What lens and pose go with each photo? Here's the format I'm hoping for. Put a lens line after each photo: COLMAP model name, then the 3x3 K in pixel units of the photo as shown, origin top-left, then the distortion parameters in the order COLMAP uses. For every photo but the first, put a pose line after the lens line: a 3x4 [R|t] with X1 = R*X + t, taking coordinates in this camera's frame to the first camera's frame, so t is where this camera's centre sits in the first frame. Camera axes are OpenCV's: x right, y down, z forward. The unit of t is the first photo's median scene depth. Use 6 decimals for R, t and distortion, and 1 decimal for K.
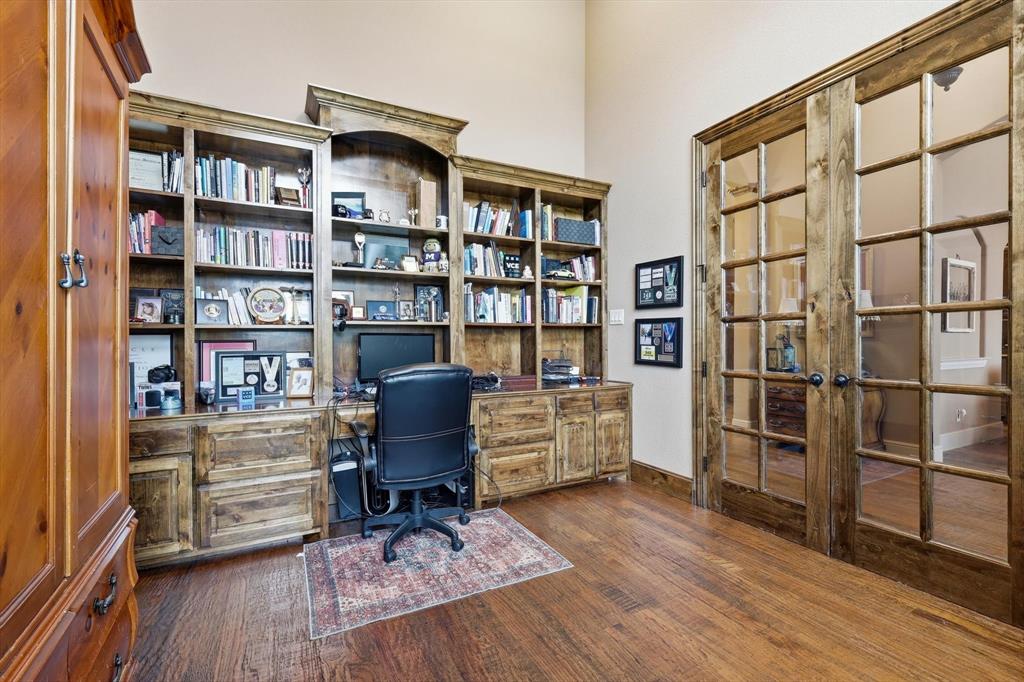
lens RADIAL K [[451.8, 0, 516.7], [0, 451.8, 342.8], [0, 0, 1]] dist [0.001041, 0.000150]
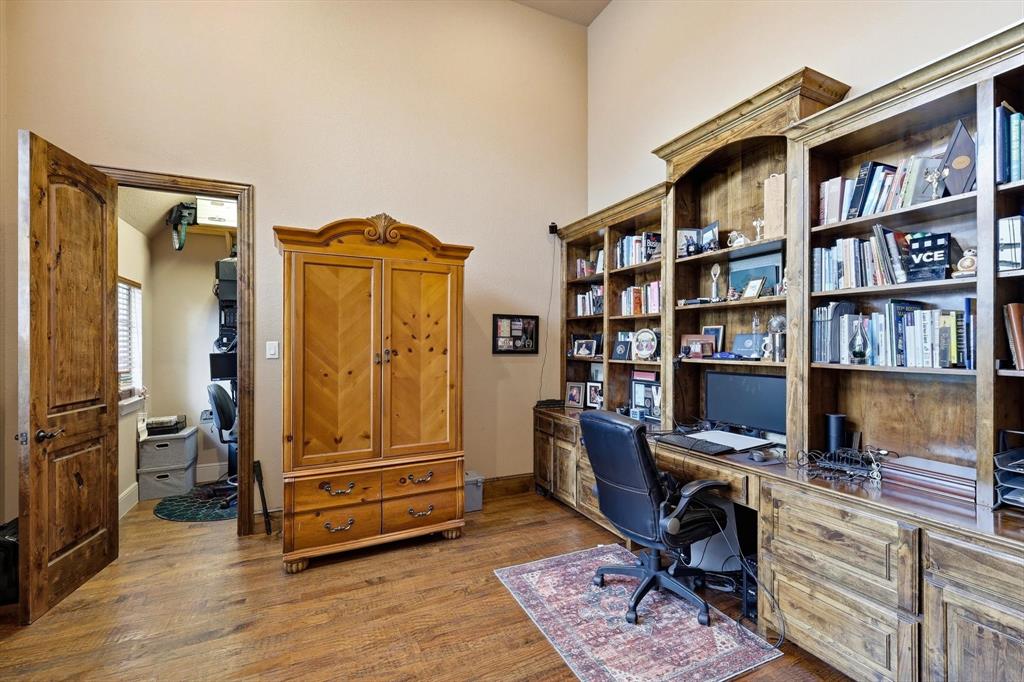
lens RADIAL K [[451.8, 0, 516.7], [0, 451.8, 342.8], [0, 0, 1]] dist [0.001041, 0.000150]
pose [[-0.042769, 0.000086, -0.999085, 0.616708], [-0.016737, 0.999860, 0.000803, -0.074334], [0.998945, 0.016756, -0.042762, 0.635232]]
